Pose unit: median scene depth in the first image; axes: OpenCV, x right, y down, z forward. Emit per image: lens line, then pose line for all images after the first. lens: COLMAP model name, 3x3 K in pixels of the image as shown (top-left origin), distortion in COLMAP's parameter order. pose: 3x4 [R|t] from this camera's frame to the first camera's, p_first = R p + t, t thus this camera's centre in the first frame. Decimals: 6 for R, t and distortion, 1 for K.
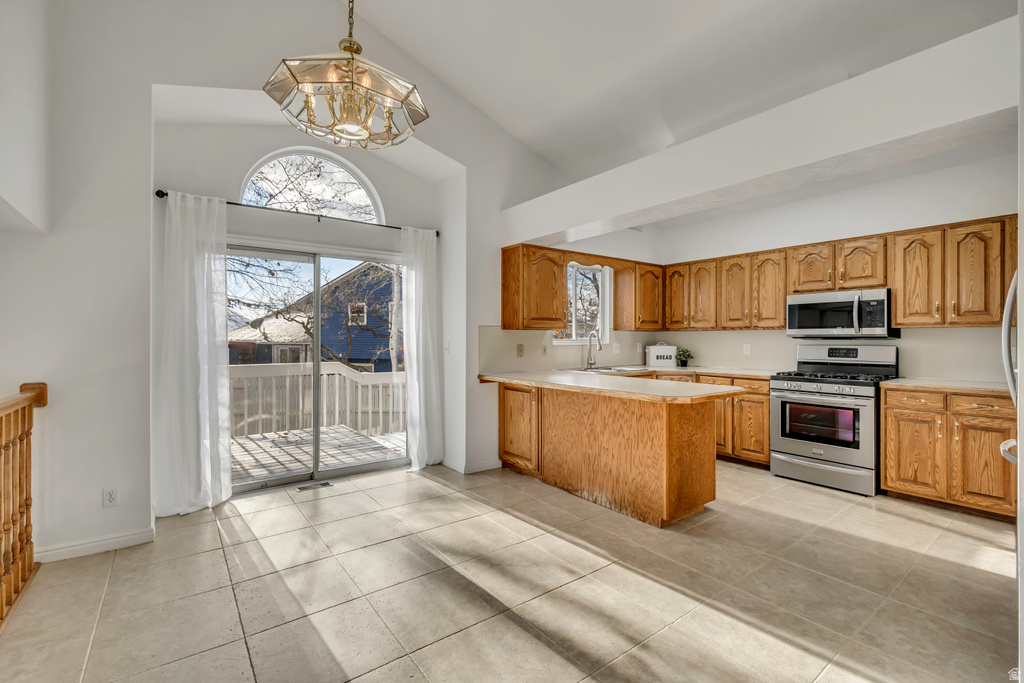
lens RADIAL K [[450.0, 0, 508.9], [0, 450.0, 339.5], [0, 0, 1]] dist [-0.000826, -0.000005]
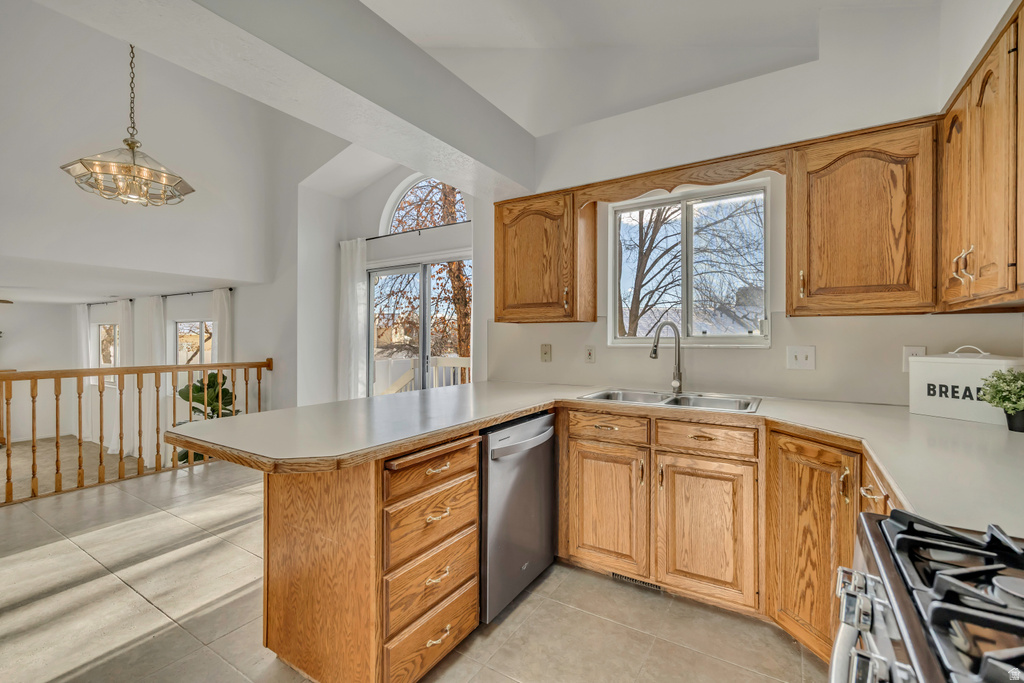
lens RADIAL K [[450.0, 0, 508.4], [0, 450.0, 336.8], [0, 0, 1]] dist [-0.000826, -0.000005]
pose [[0.349469, -0.002110, -0.936946, 0.729905], [-0.002799, 0.999991, -0.003296, 0.002289], [0.936944, 0.003774, 0.349459, 0.793031]]
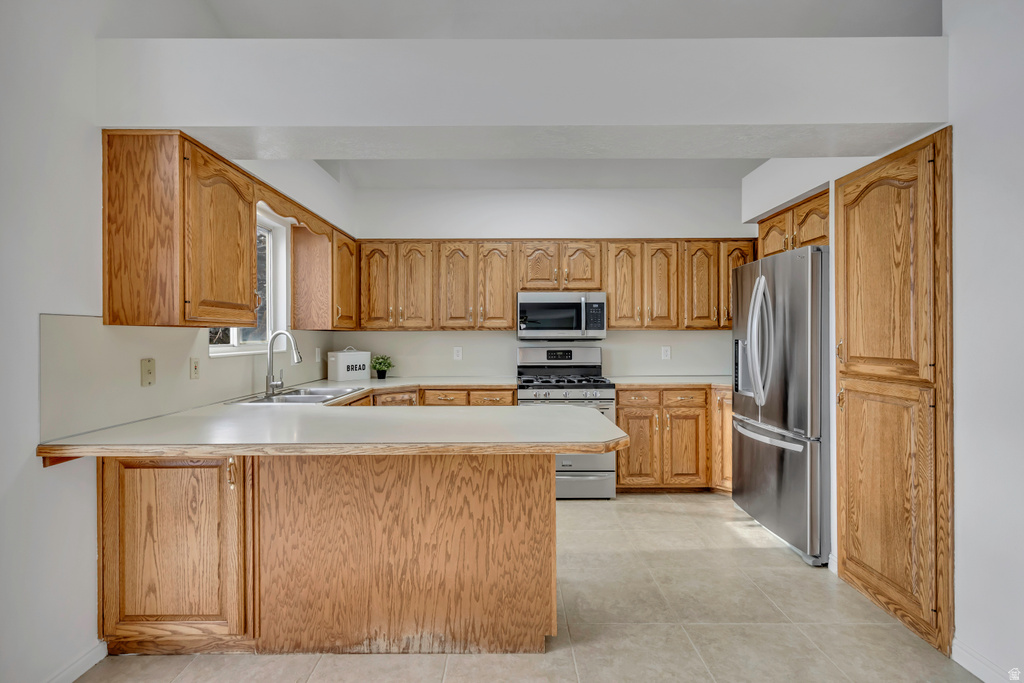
lens RADIAL K [[478.1, 0, 511.1], [0, 478.1, 339.0], [0, 0, 1]] dist [0.003140, 0.000958]
pose [[0.601310, -0.005730, 0.798996, -0.157065], [0.006553, 0.999976, 0.002240, -0.008568], [-0.798989, 0.003889, 0.601333, 0.471735]]
